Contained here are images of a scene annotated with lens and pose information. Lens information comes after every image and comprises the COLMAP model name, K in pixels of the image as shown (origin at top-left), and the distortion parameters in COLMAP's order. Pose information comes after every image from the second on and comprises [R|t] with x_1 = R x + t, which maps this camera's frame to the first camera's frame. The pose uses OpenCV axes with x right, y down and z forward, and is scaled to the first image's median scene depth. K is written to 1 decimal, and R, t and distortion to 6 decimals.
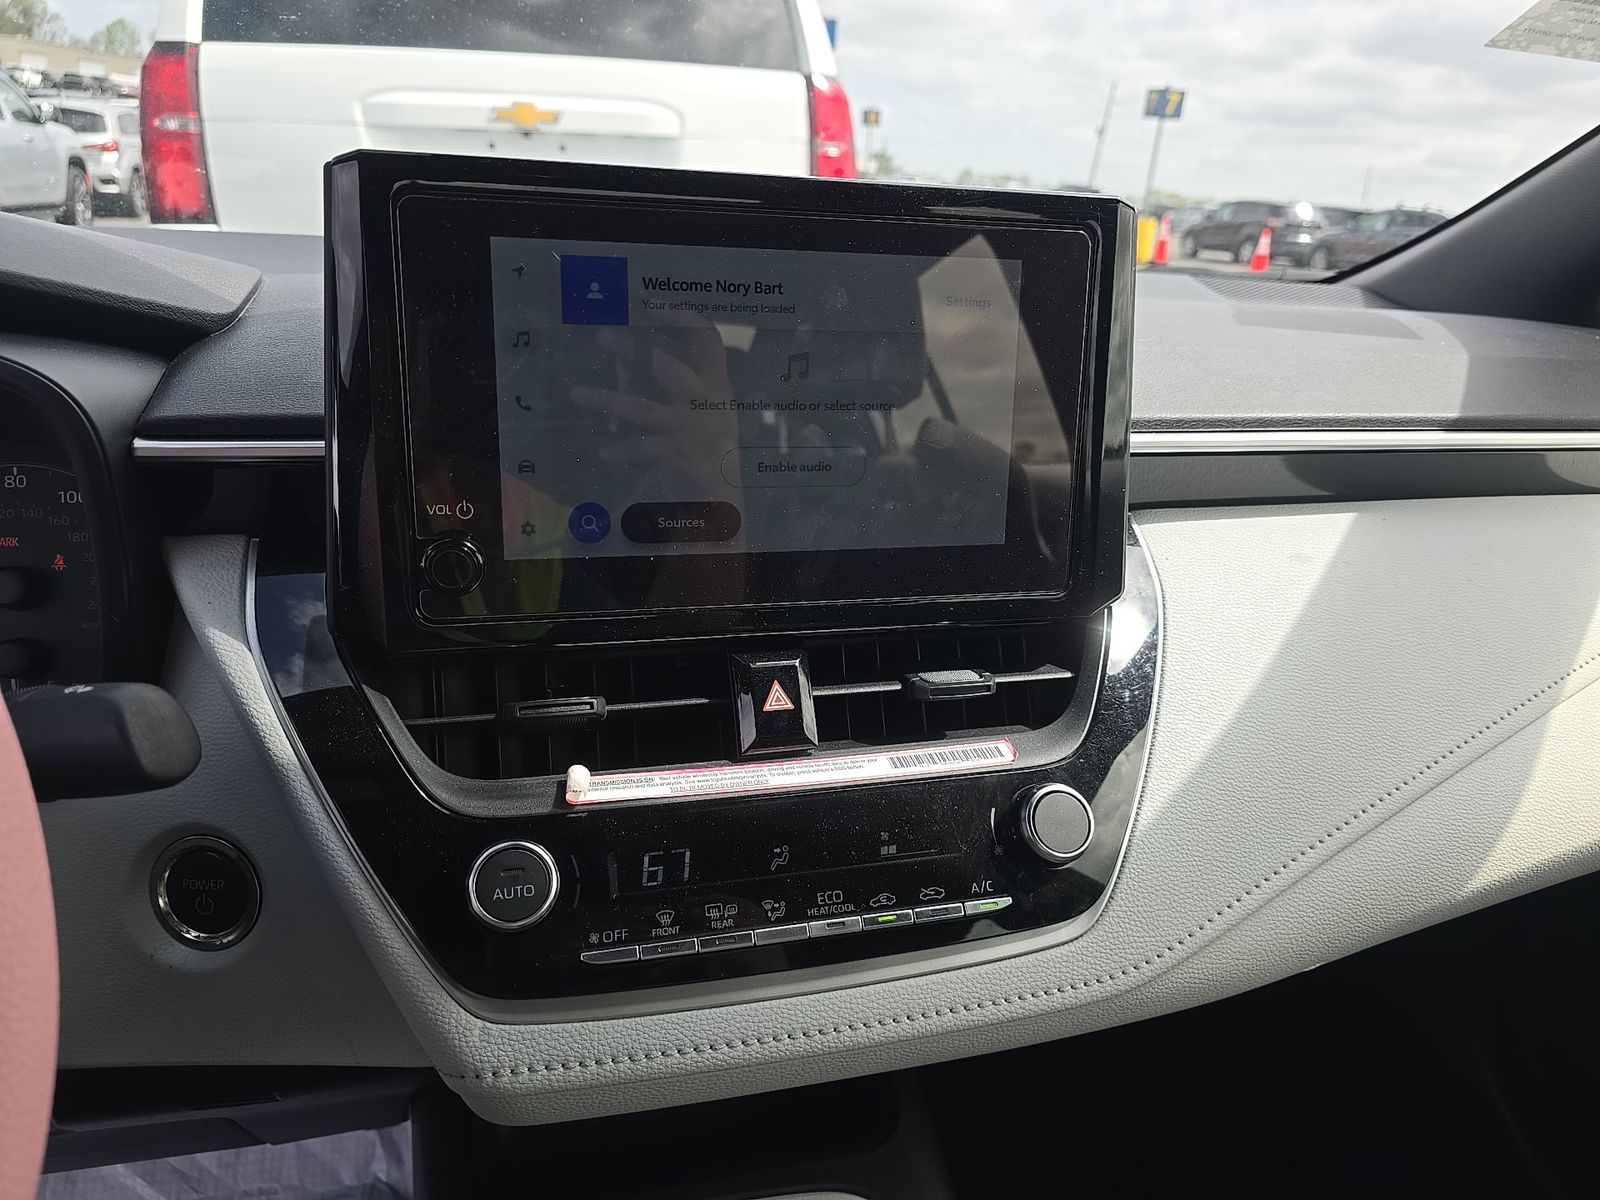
lens RADIAL K [[1080.0, 0, 804.3], [0, 1080.0, 589.3], [0, 0, 1]] dist [0.064981, -0.087277]
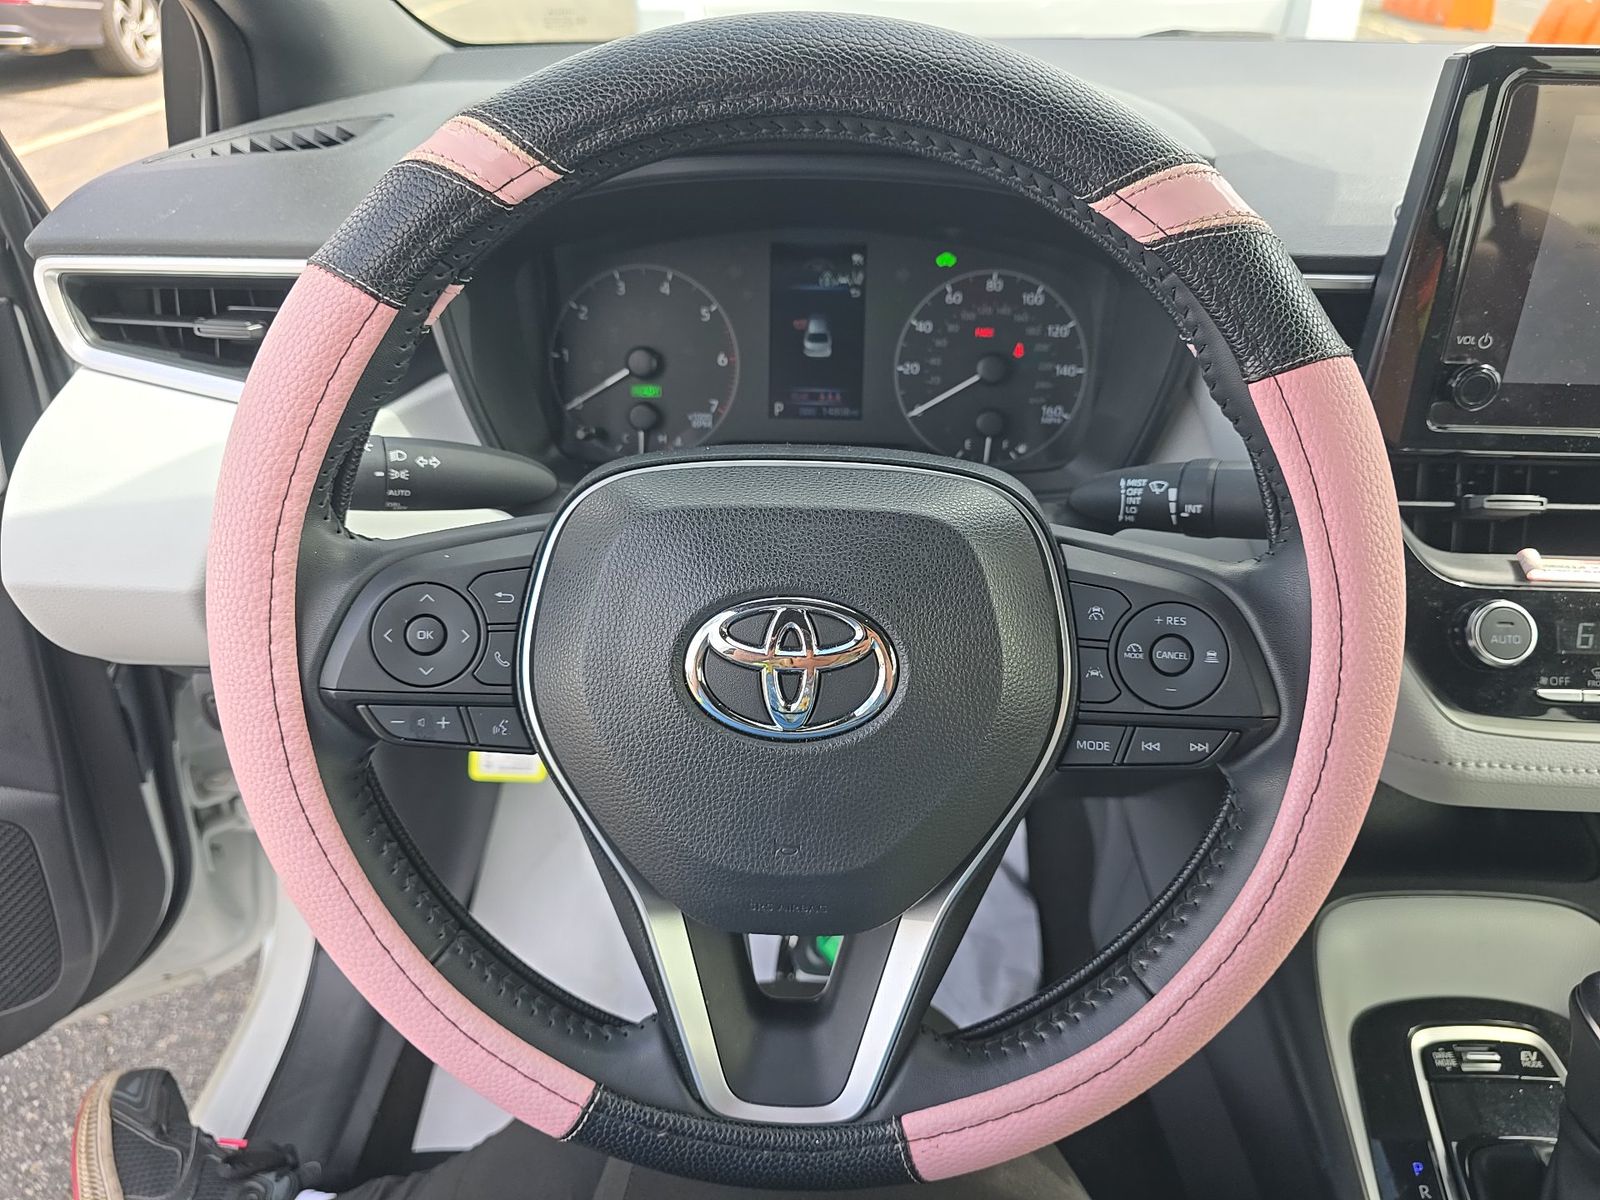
lens RADIAL K [[1080.0, 0, 804.3], [0, 1080.0, 589.3], [0, 0, 1]] dist [0.064981, -0.087277]
pose [[0.969571, 0.110756, -0.218323, -0.749096], [-0.059381, 0.971573, 0.229172, -0.035686], [0.237499, -0.209235, 0.948586, -0.425268]]
